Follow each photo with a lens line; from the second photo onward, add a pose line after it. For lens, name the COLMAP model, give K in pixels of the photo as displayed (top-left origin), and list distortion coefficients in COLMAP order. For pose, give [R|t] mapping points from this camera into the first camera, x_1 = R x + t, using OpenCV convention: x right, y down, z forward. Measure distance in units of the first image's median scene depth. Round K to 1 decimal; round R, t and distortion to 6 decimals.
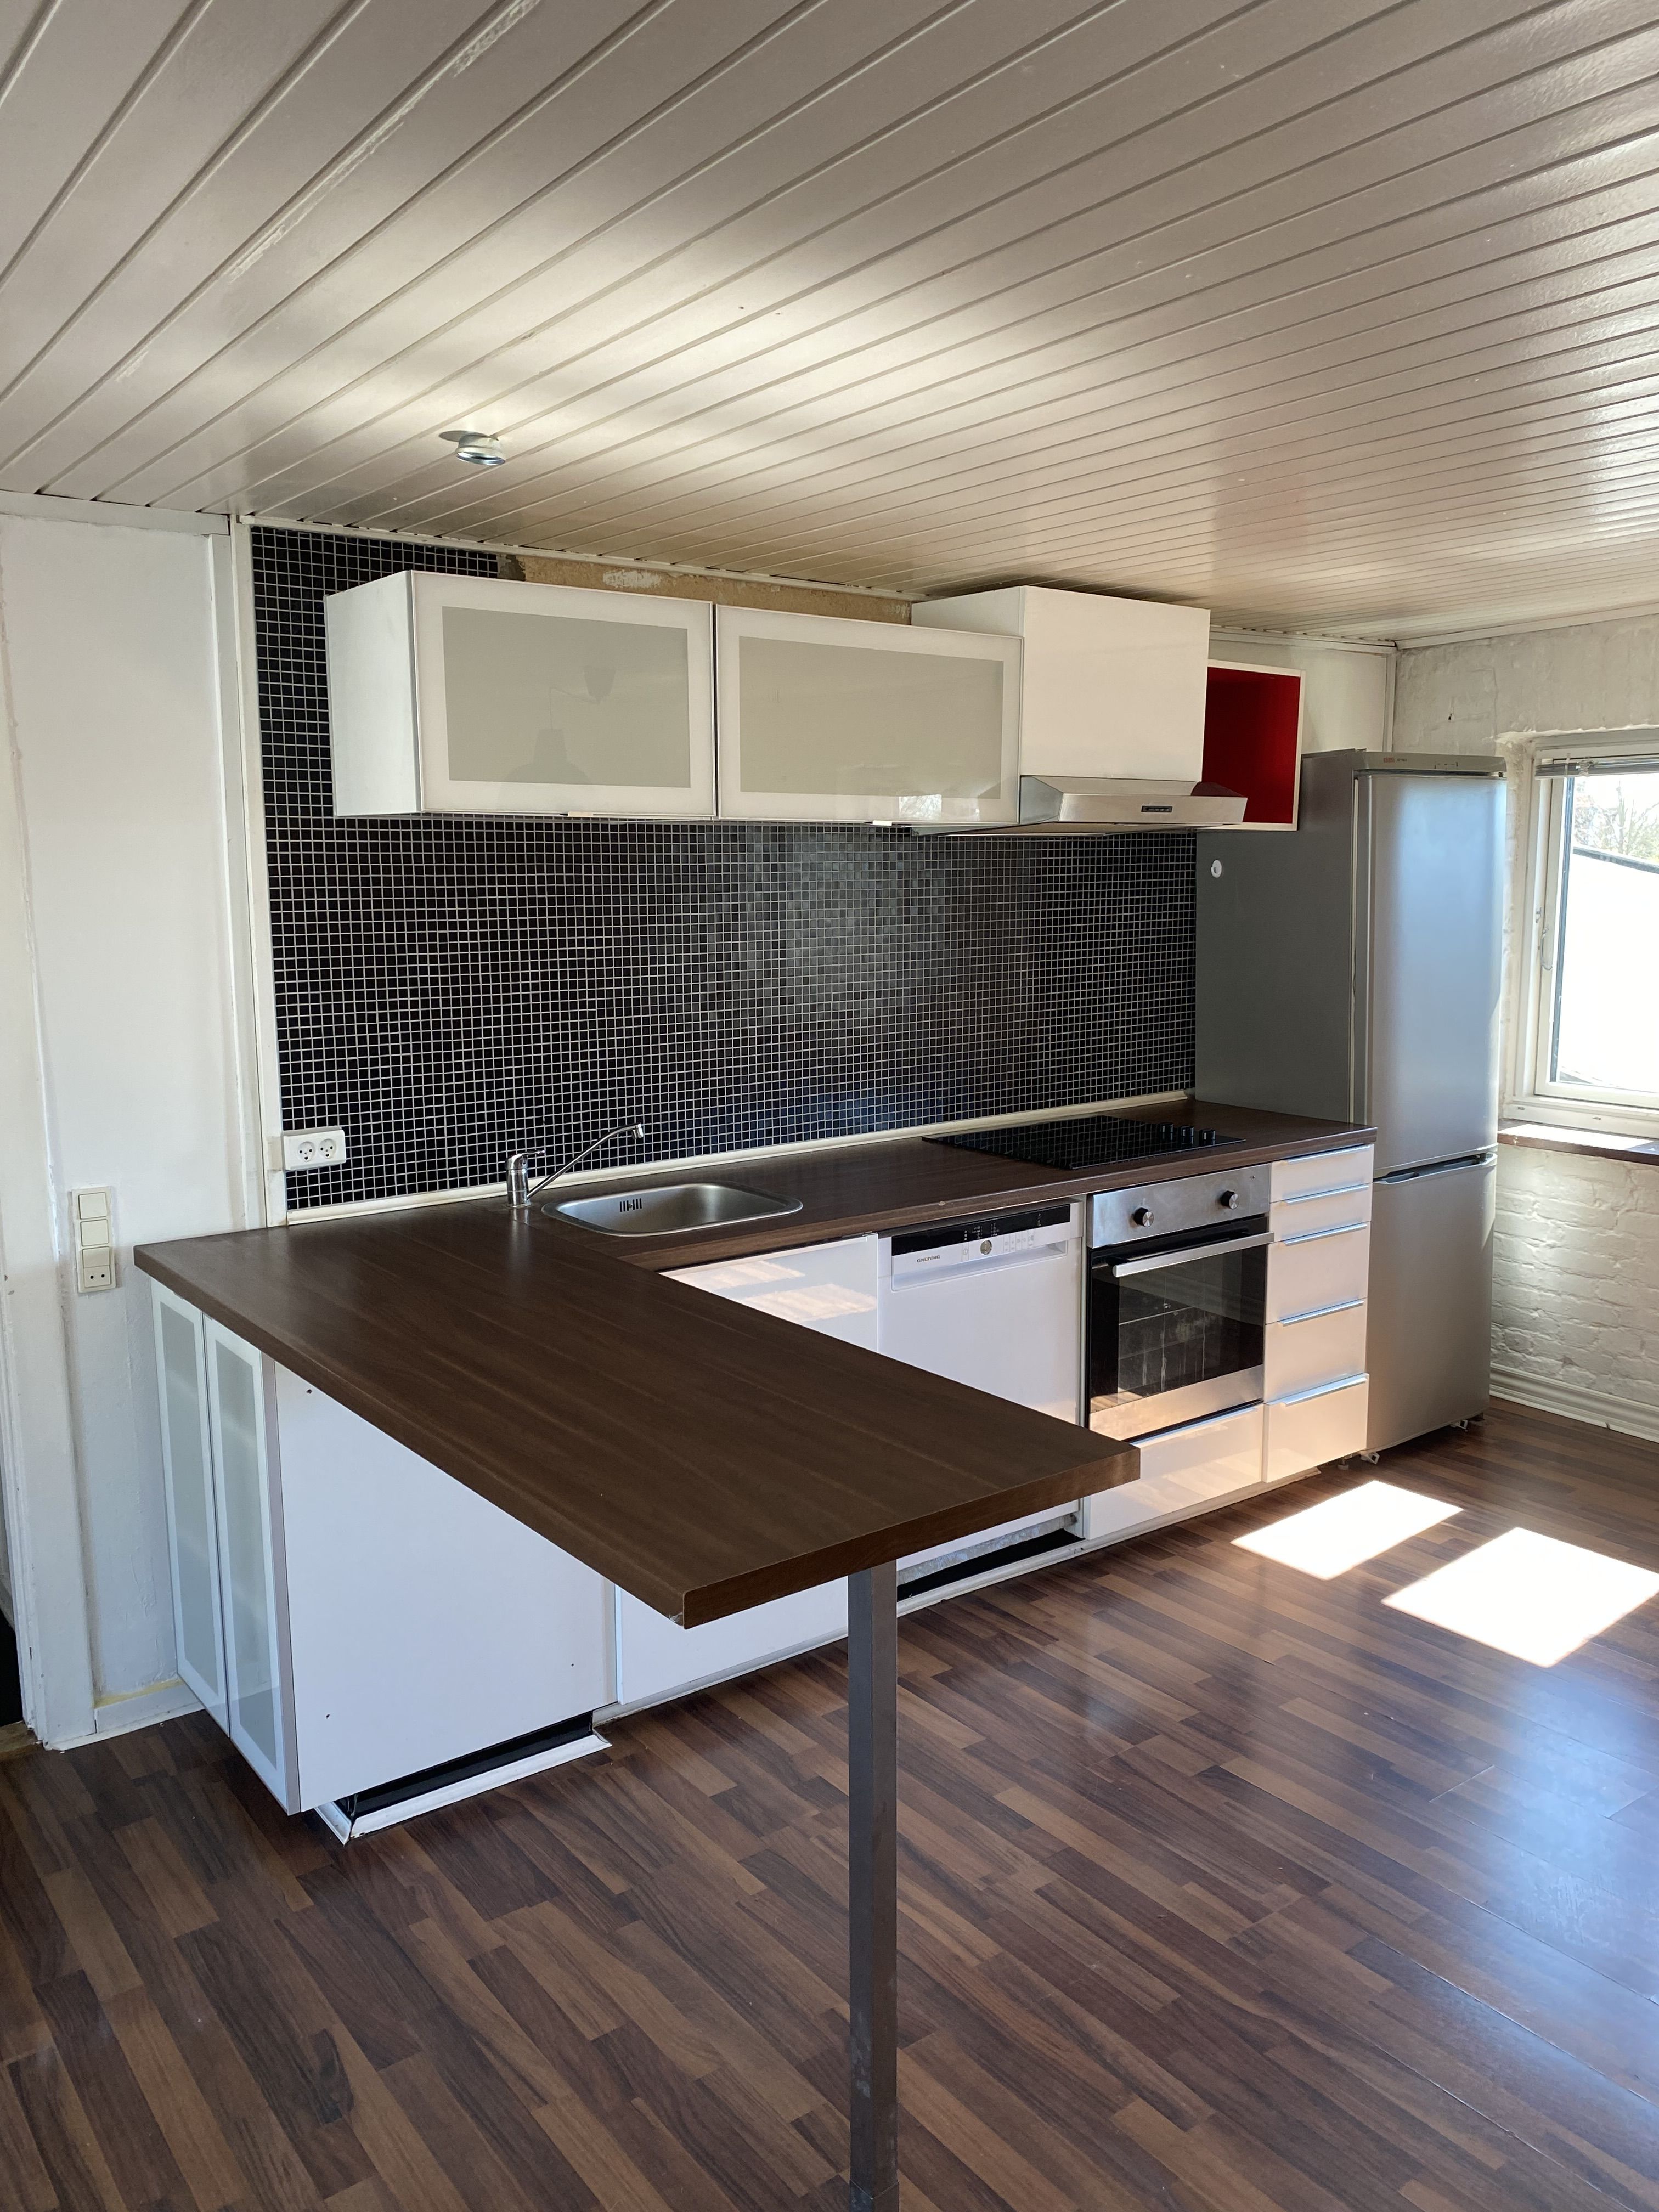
lens RADIAL K [[1653.0, 0, 821.5], [0, 1653.0, 1125.0], [0, 0, 1]] dist [0.088054, -0.166706]
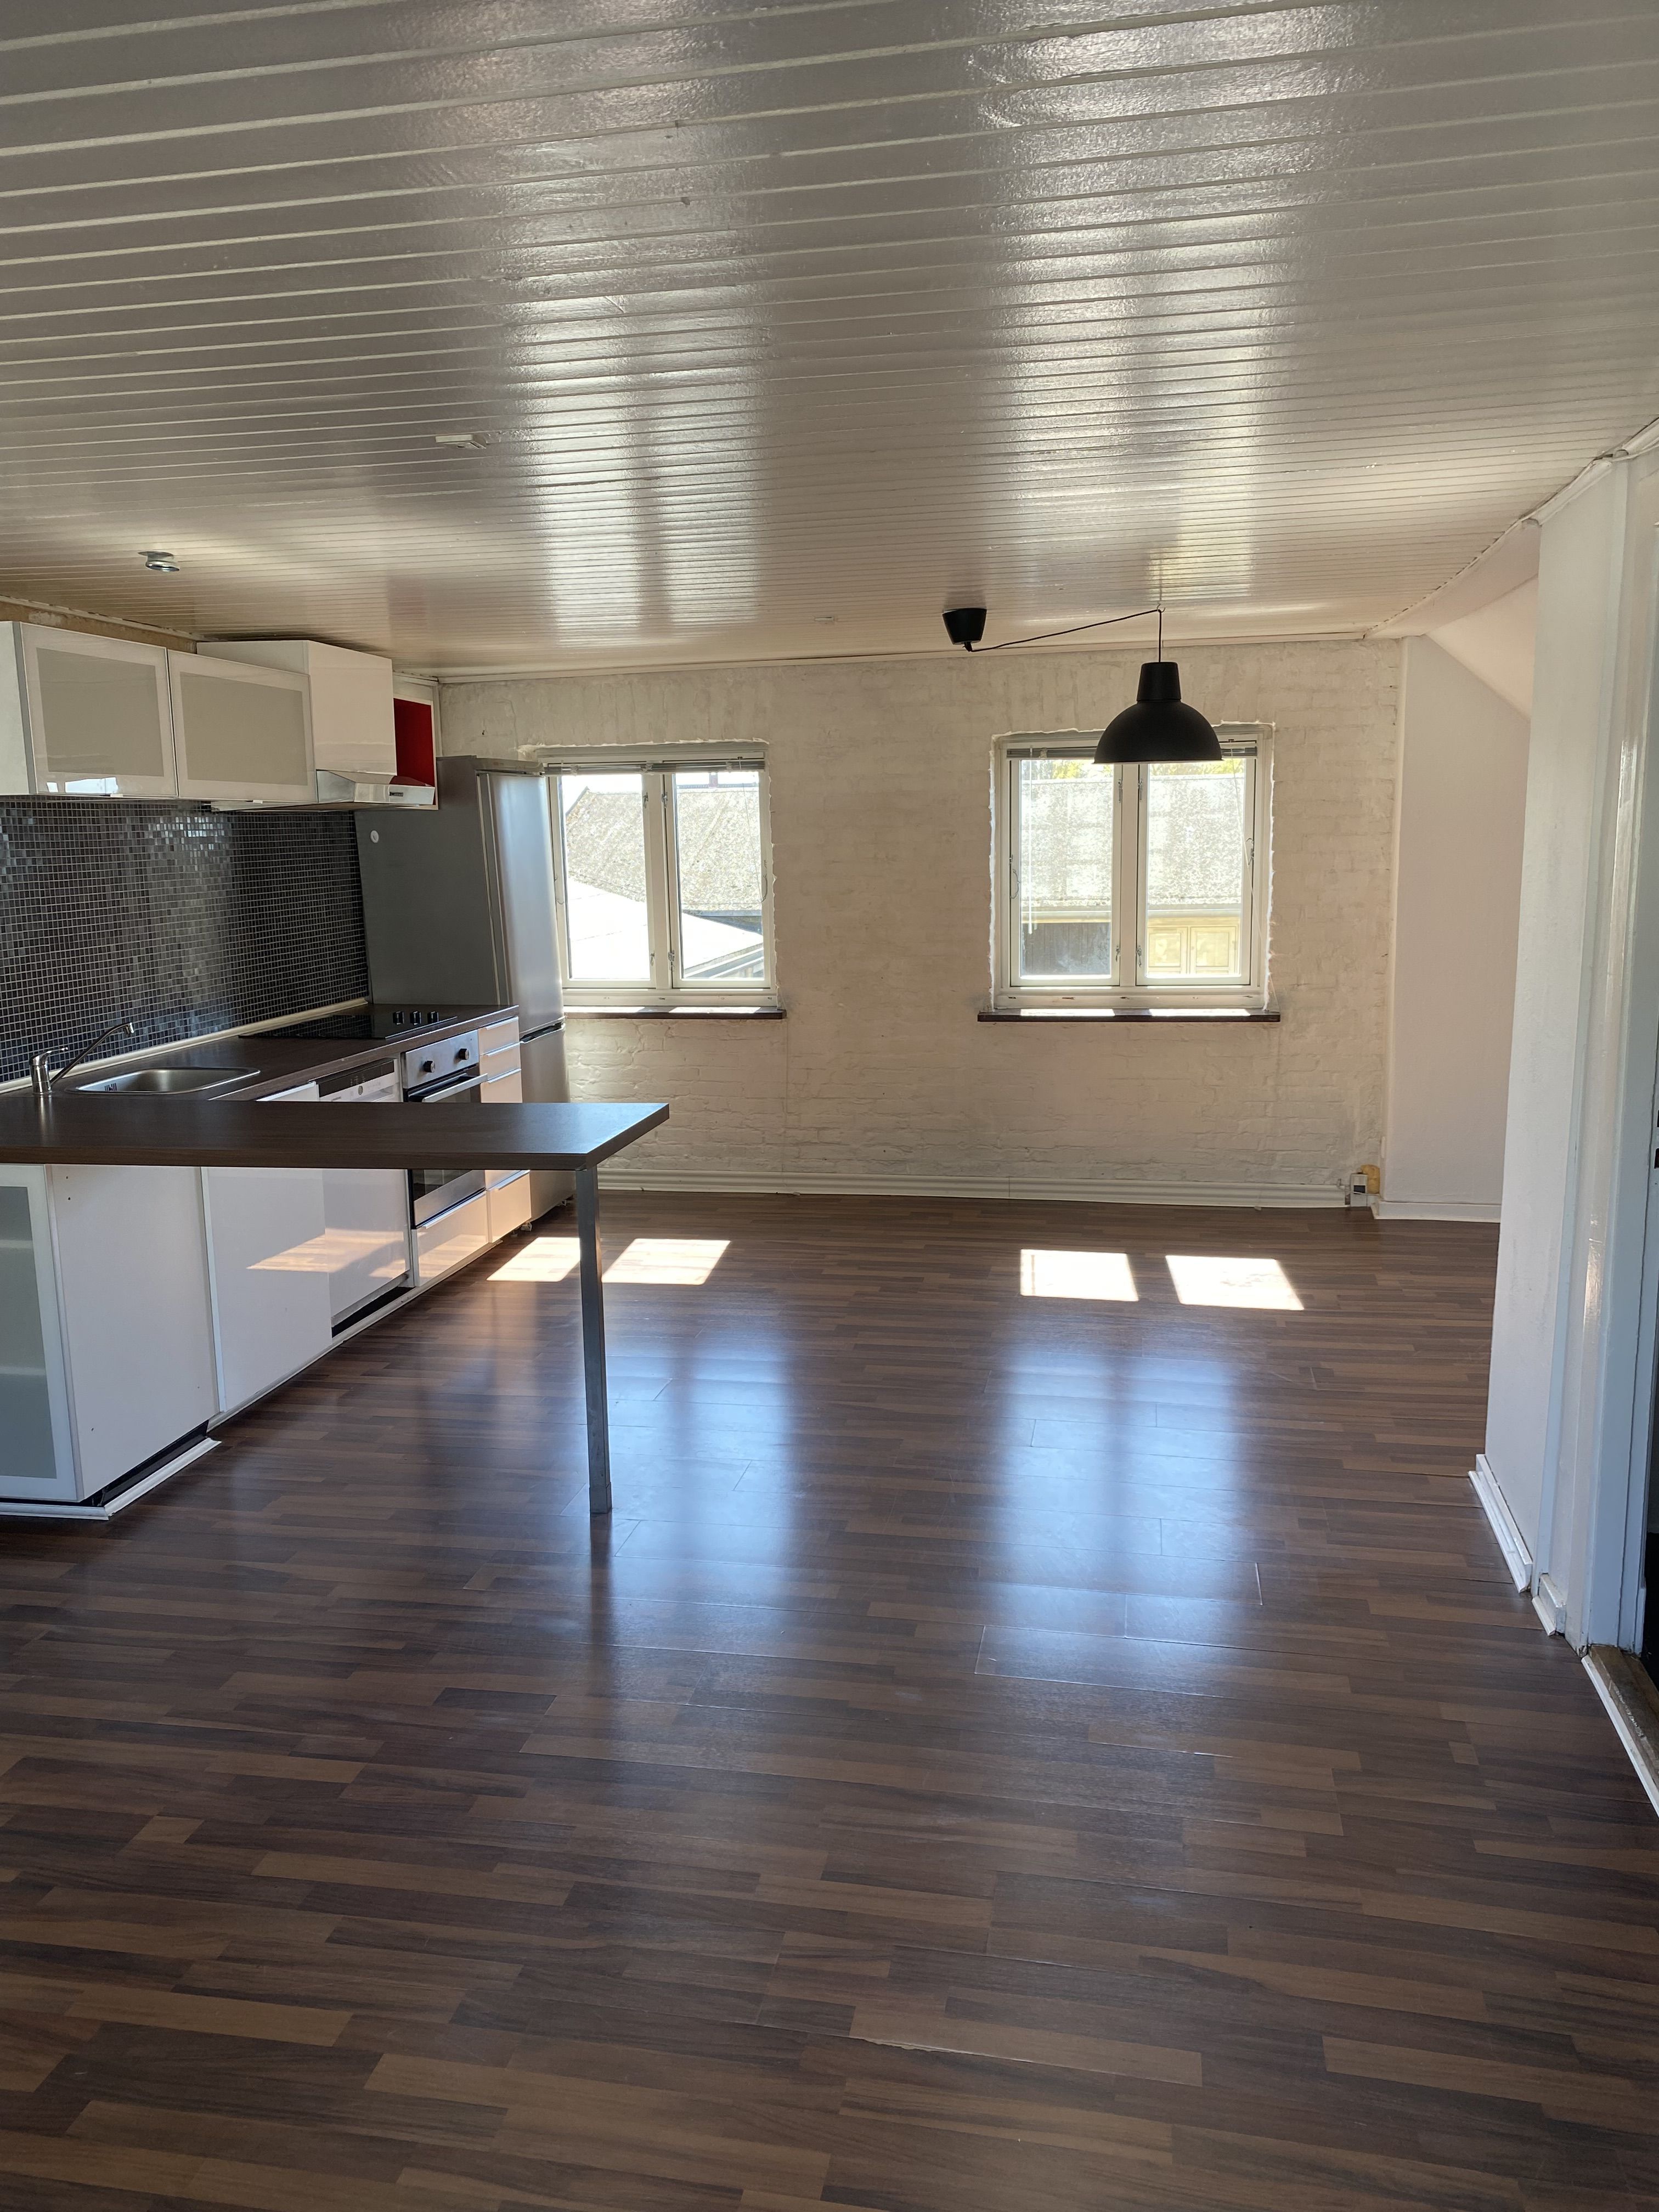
lens RADIAL K [[1653.0, 0, 821.5], [0, 1653.0, 1125.0], [0, 0, 1]] dist [0.088054, -0.166706]
pose [[0.738972, -0.128503, 0.661367, -0.583413], [0.122296, 0.990919, 0.055888, 0.072439], [-0.662543, 0.039583, 0.747977, -0.385246]]
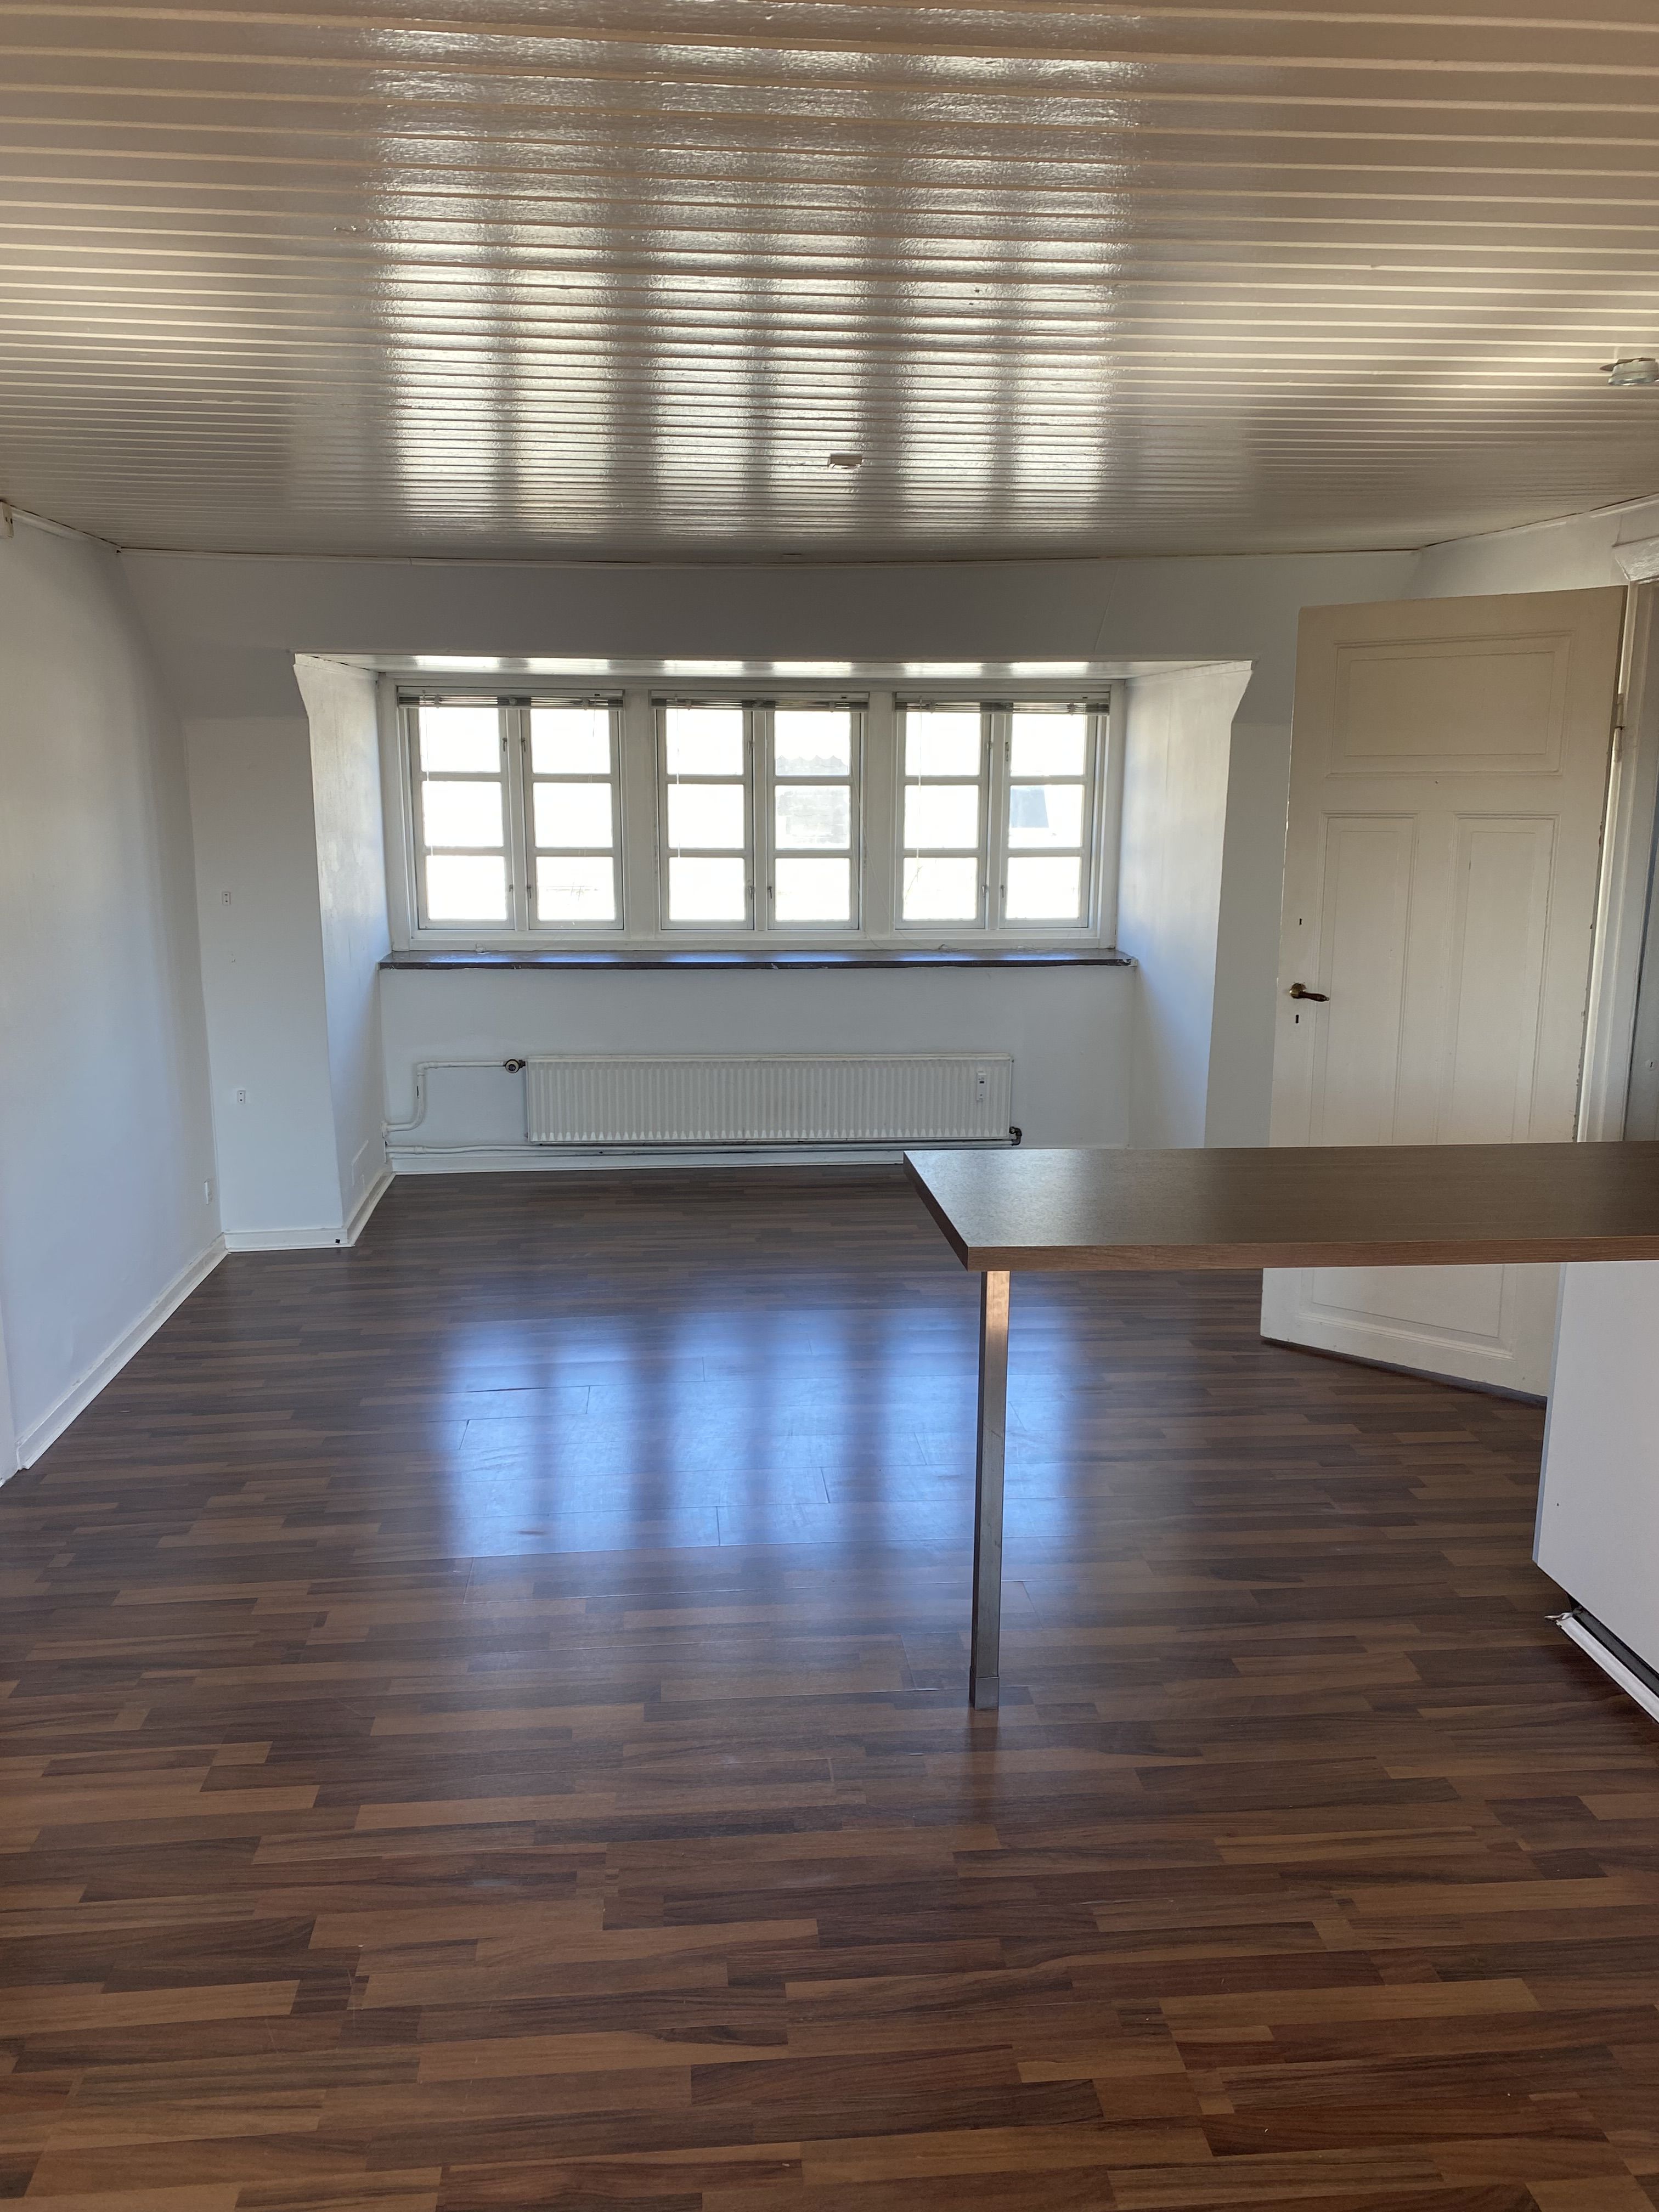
lens RADIAL K [[1653.0, 0, 821.5], [0, 1653.0, 1125.0], [0, 0, 1]] dist [0.088054, -0.166706]
pose [[-0.527466, 0.182869, -0.829662, 0.712135], [-0.130699, 0.947468, 0.291928, -0.138170], [0.839462, 0.262418, -0.475857, 0.827617]]
